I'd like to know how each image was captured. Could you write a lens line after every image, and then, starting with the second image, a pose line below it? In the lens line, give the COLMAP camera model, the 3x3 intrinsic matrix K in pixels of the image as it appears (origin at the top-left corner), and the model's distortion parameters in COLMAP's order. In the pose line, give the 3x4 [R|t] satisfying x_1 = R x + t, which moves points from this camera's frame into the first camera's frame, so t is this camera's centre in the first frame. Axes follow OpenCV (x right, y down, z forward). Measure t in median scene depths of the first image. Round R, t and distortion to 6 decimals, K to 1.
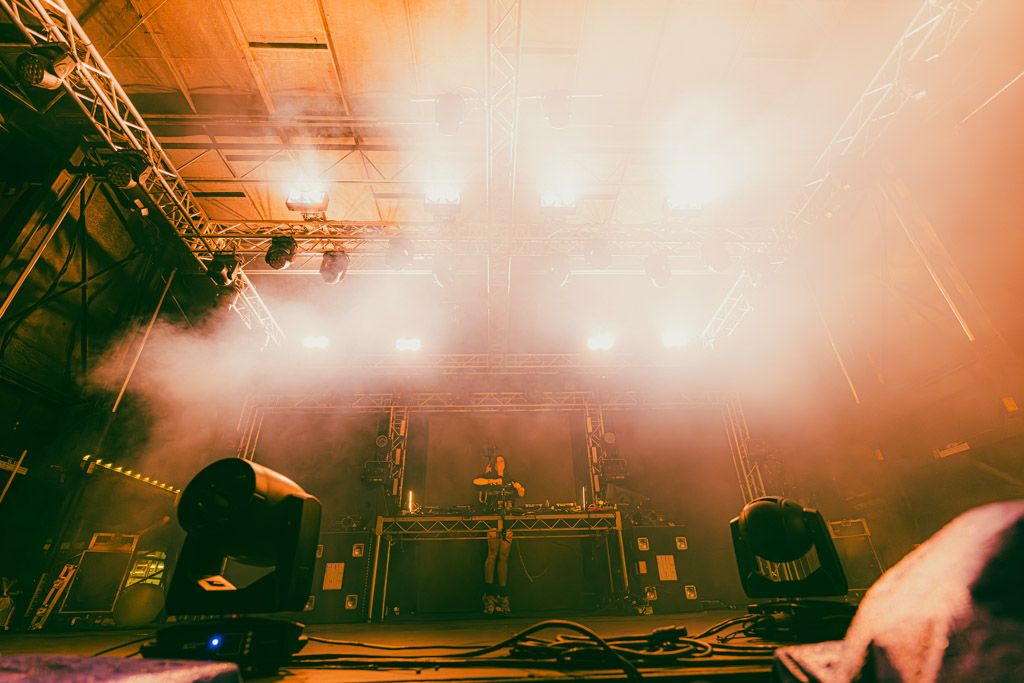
lens RADIAL K [[488.0, 0, 512.2], [0, 488.0, 346.0], [0, 0, 1]] dist [0.000737, -0.000169]
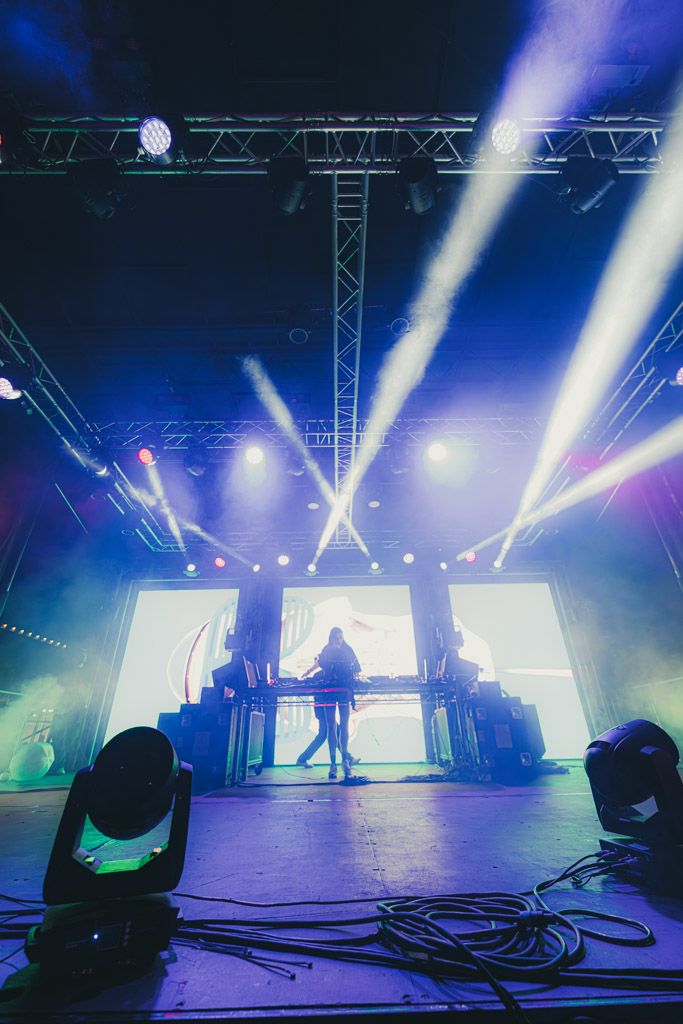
lens RADIAL K [[434.7, 0, 340.9], [0, 434.7, 513.3], [0, 0, 1]] dist [-0.000458, -0.000039]
pose [[0.999467, -0.012365, -0.030206, -0.047978], [0.012757, 0.999837, 0.012812, -0.289611], [0.030043, -0.013191, 0.999462, 0.102259]]
